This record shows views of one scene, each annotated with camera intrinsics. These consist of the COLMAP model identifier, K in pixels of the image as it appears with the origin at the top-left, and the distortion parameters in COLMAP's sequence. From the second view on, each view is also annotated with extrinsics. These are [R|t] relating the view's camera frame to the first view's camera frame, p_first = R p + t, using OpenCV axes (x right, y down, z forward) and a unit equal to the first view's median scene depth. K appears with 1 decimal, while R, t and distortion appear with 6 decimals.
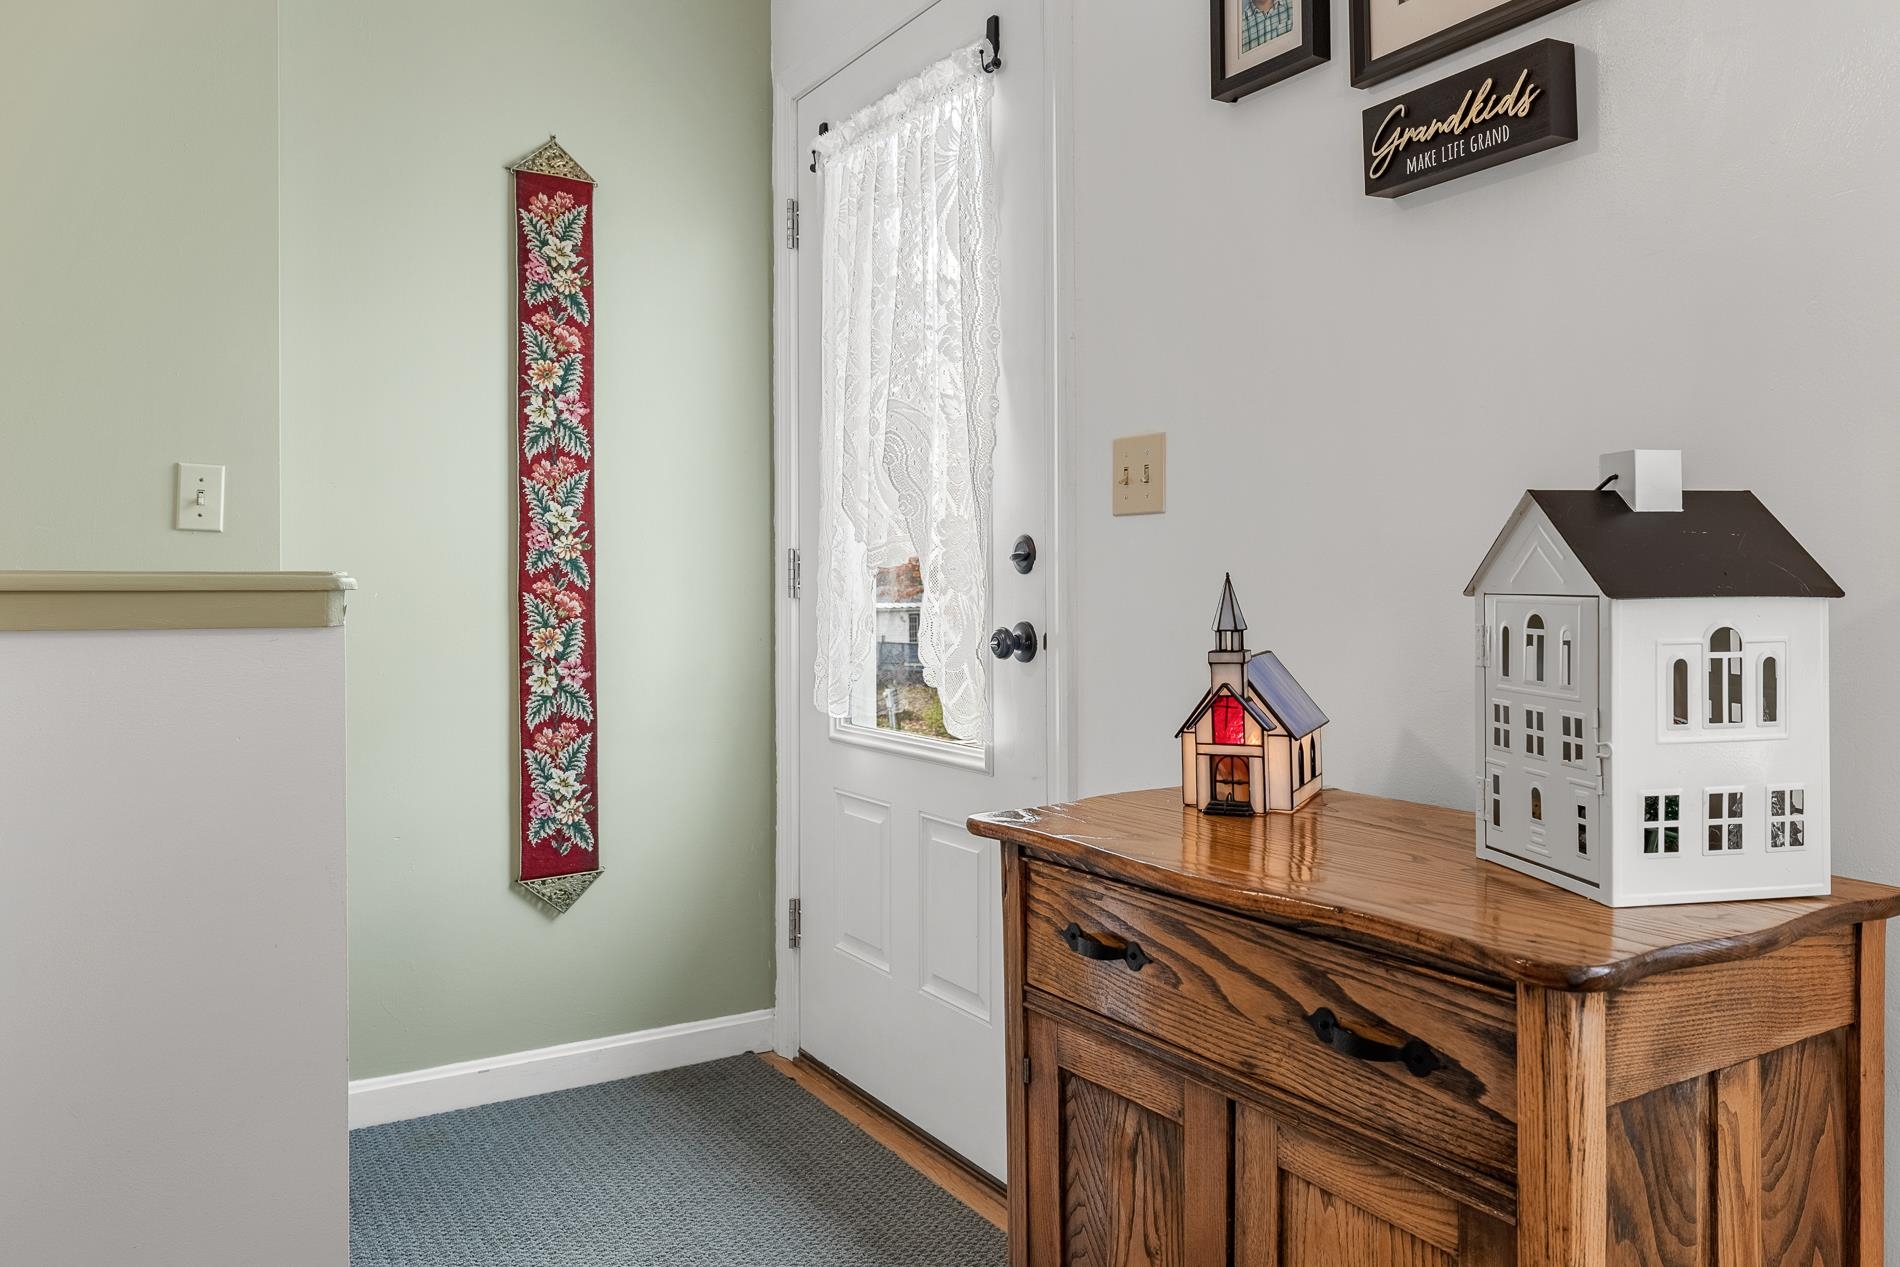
lens RADIAL K [[1385.6, 0, 973.5], [0, 1385.6, 600.1], [0, 0, 1]] dist [-0.008226, -0.002412]
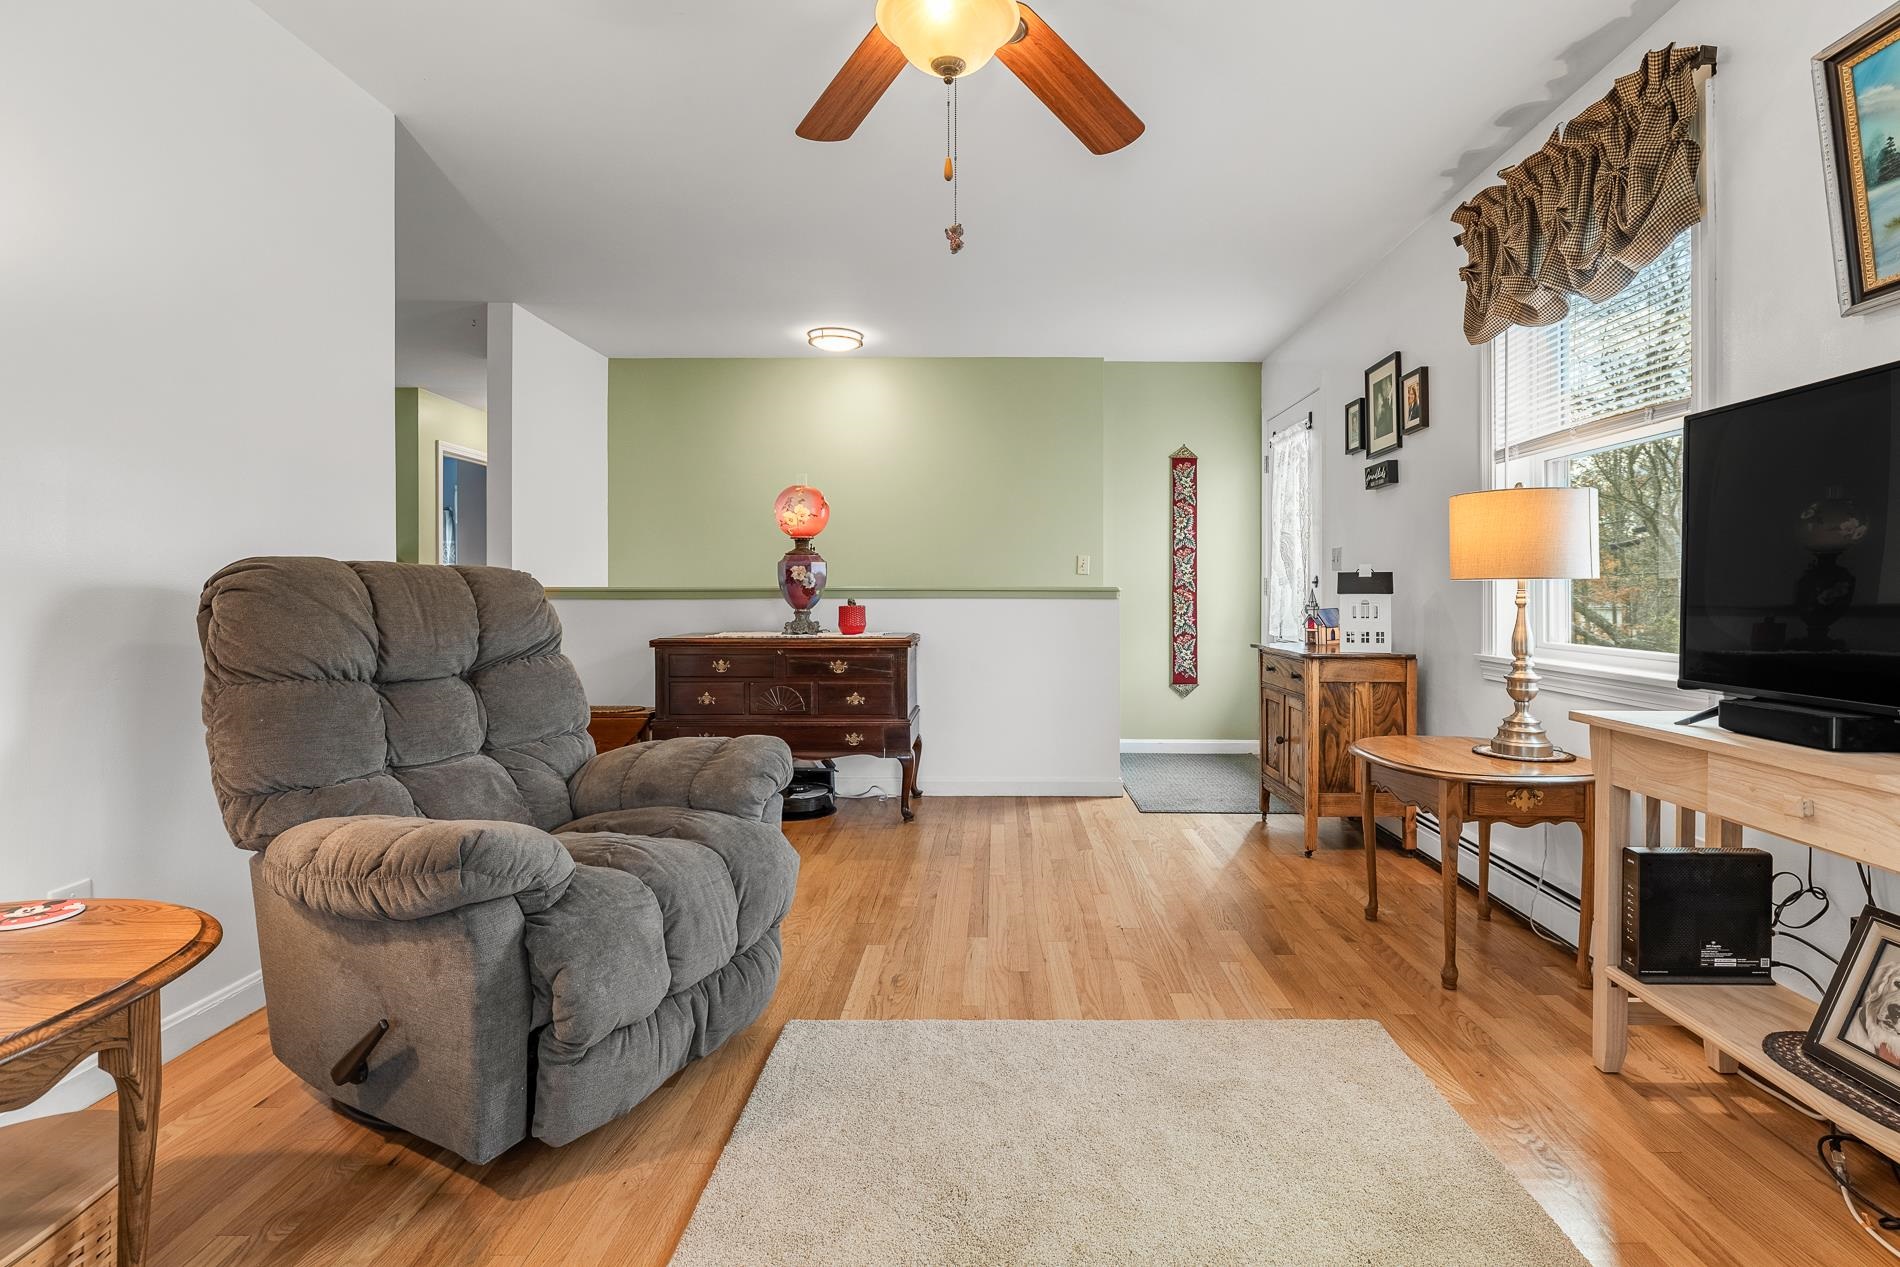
lens RADIAL K [[947.1, 0, 979.1], [0, 947.1, 603.3], [0, 0, 1]] dist [-0.006818, 0.000699]
pose [[0.838664, 0.007950, -0.544591, 0.470044], [-0.004530, 0.999961, 0.007623, 0.004301], [0.544630, -0.003926, 0.838667, -1.031604]]
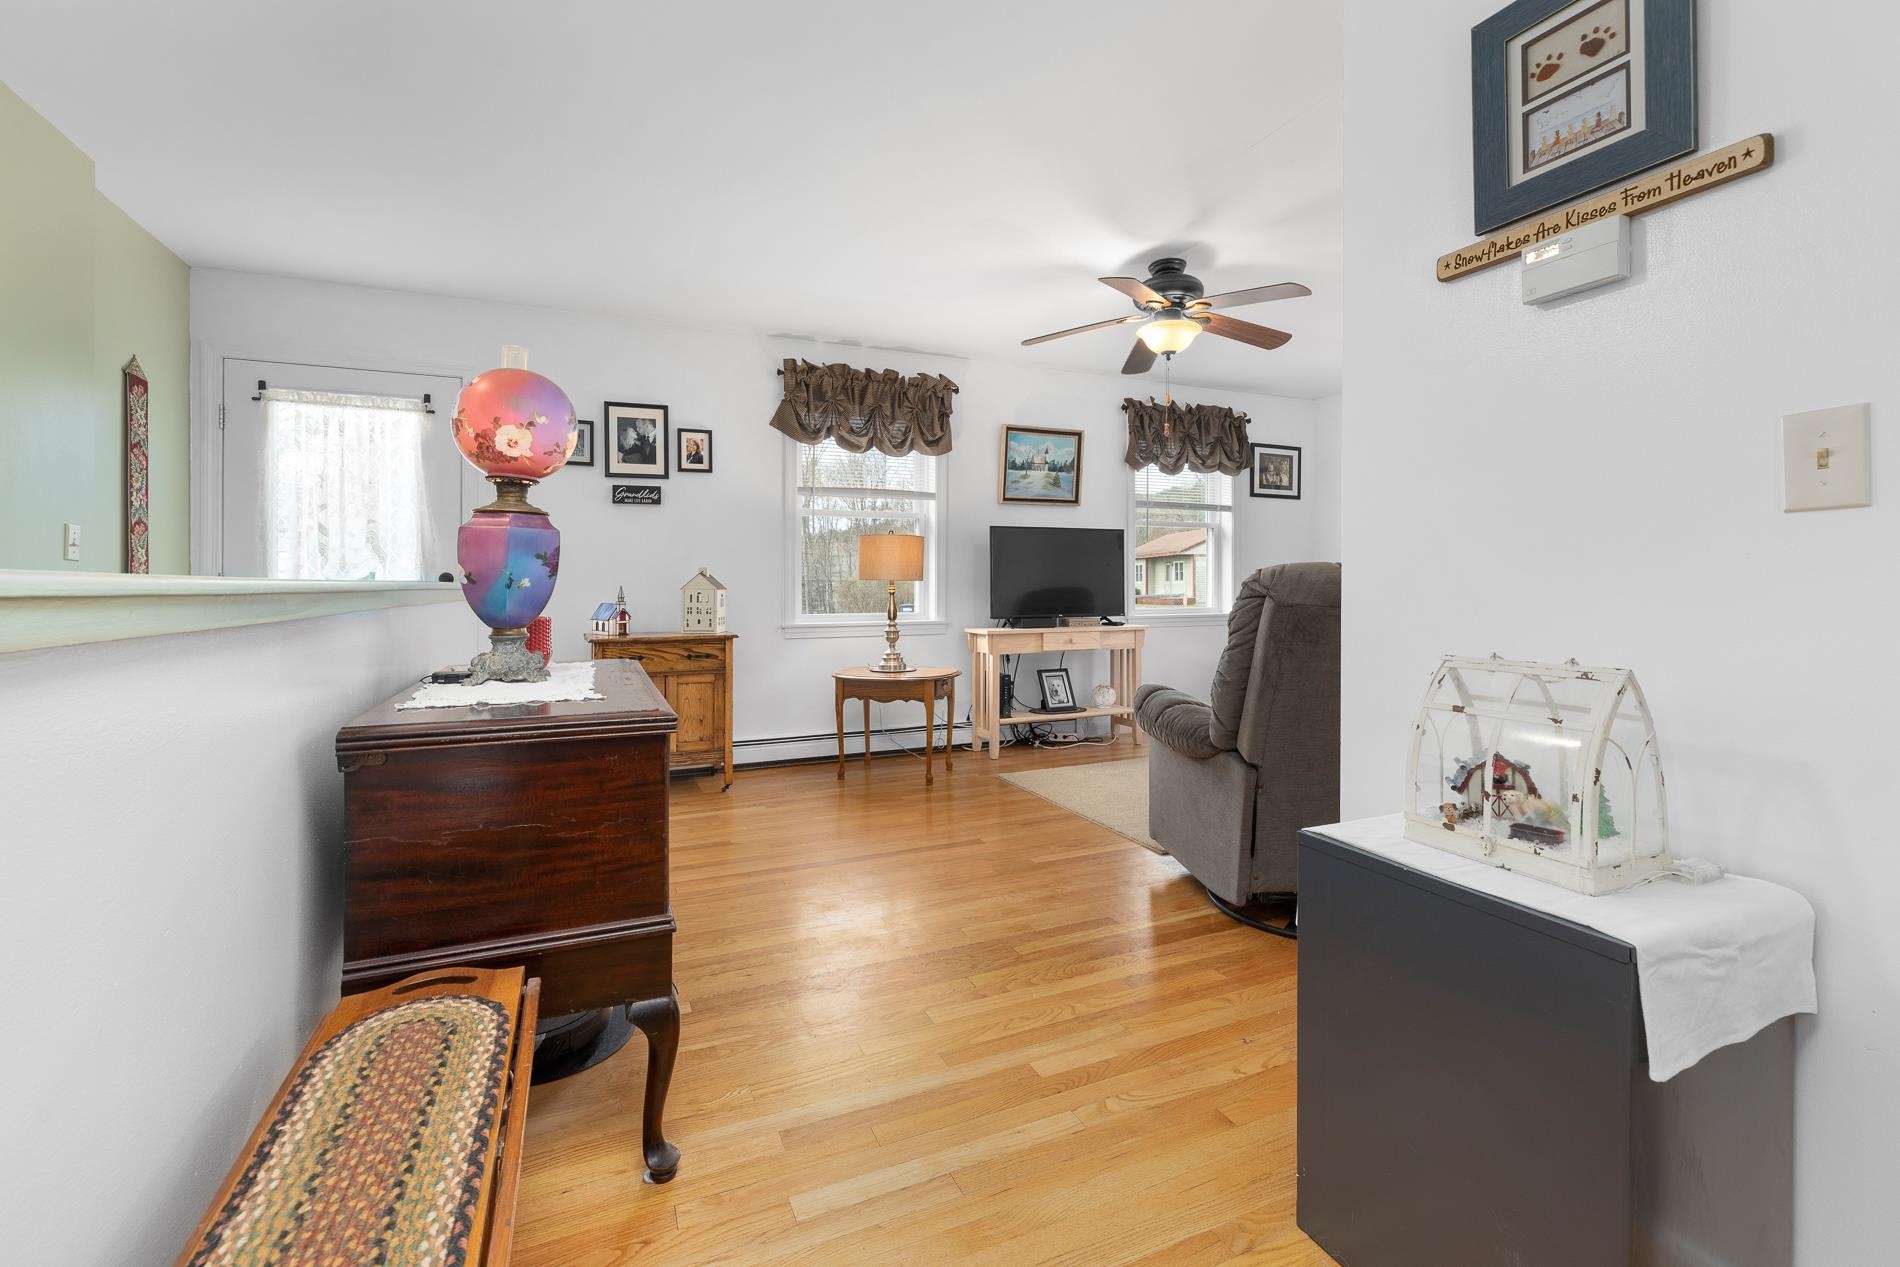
lens RADIAL K [[816.5, 0, 953.3], [0, 816.5, 584.8], [0, 0, 1]] dist [-0.000789, -0.000107]
pose [[0.152396, -0.000193, 0.988319, -1.272402], [0.008511, 0.999963, -0.001117, -0.004413], [-0.988283, 0.008582, 0.152392, -0.304275]]
